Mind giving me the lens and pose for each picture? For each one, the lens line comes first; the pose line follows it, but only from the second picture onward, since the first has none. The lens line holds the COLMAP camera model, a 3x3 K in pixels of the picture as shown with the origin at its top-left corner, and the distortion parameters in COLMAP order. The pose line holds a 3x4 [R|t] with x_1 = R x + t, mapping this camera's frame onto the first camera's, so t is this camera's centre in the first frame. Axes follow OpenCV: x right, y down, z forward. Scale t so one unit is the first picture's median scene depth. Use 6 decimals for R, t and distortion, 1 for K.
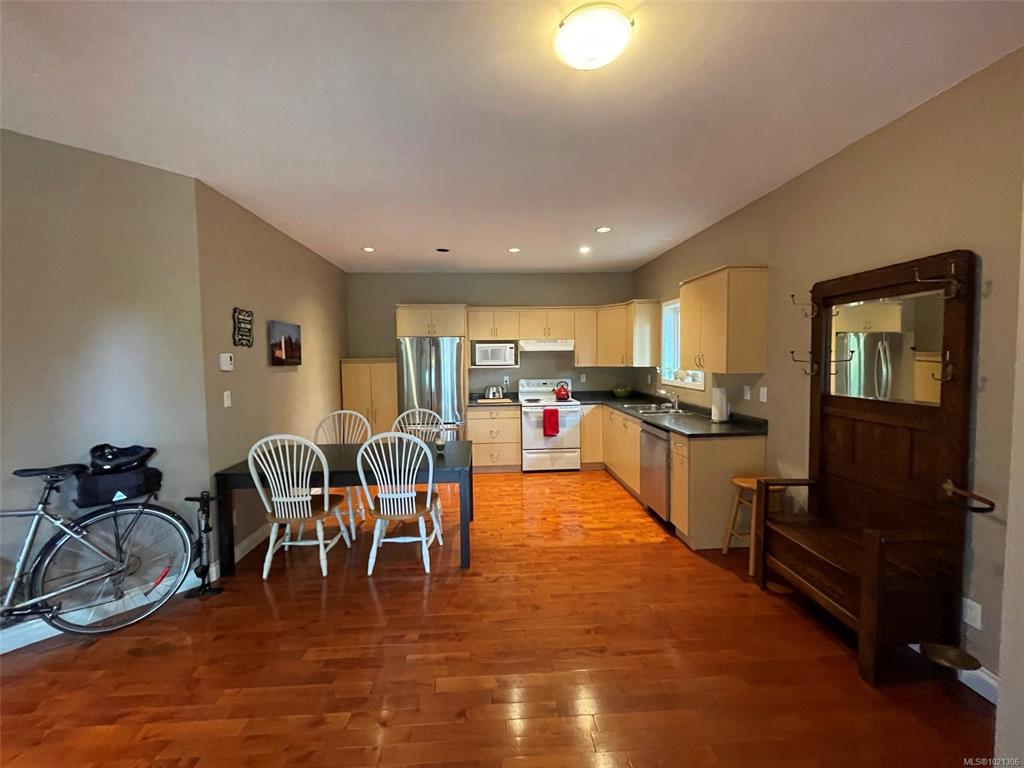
lens RADIAL K [[418.4, 0, 514.2], [0, 418.4, 374.7], [0, 0, 1]] dist [0.000234, -0.000036]
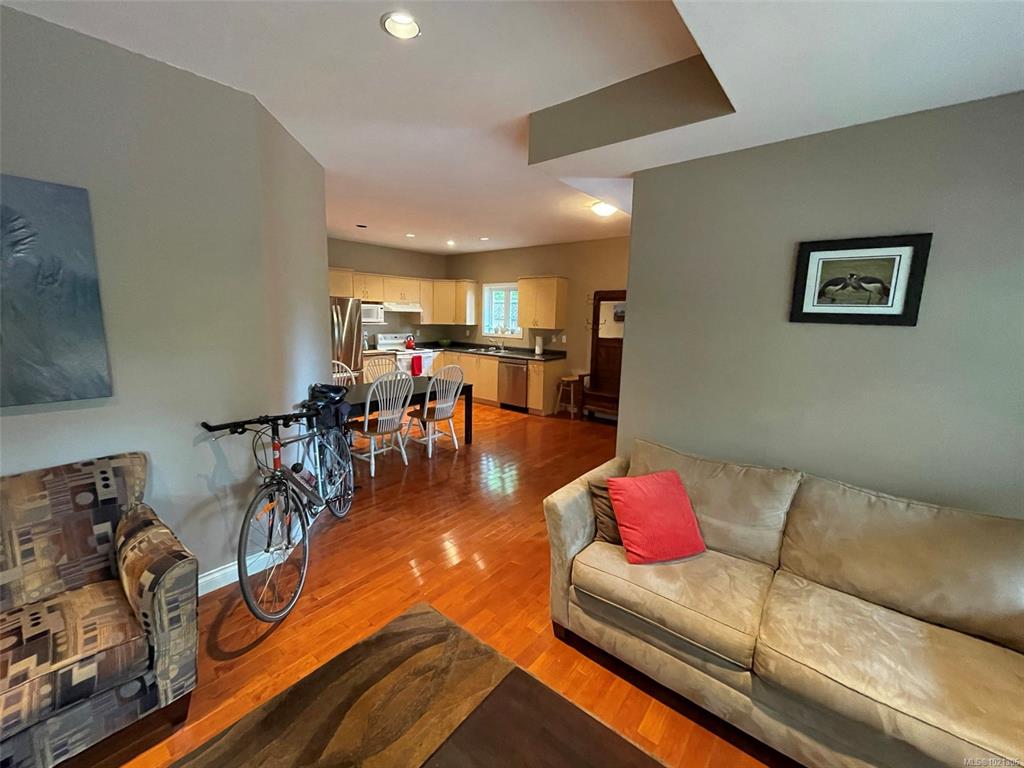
lens RADIAL K [[418.4, 0, 508.8], [0, 418.4, 385.6], [0, 0, 1]] dist [0.000234, -0.000036]
pose [[0.683226, -0.098835, 0.723487, -0.733047], [0.003313, 0.991207, 0.132279, 0.000021], [-0.730199, -0.087980, 0.677546, -0.156825]]
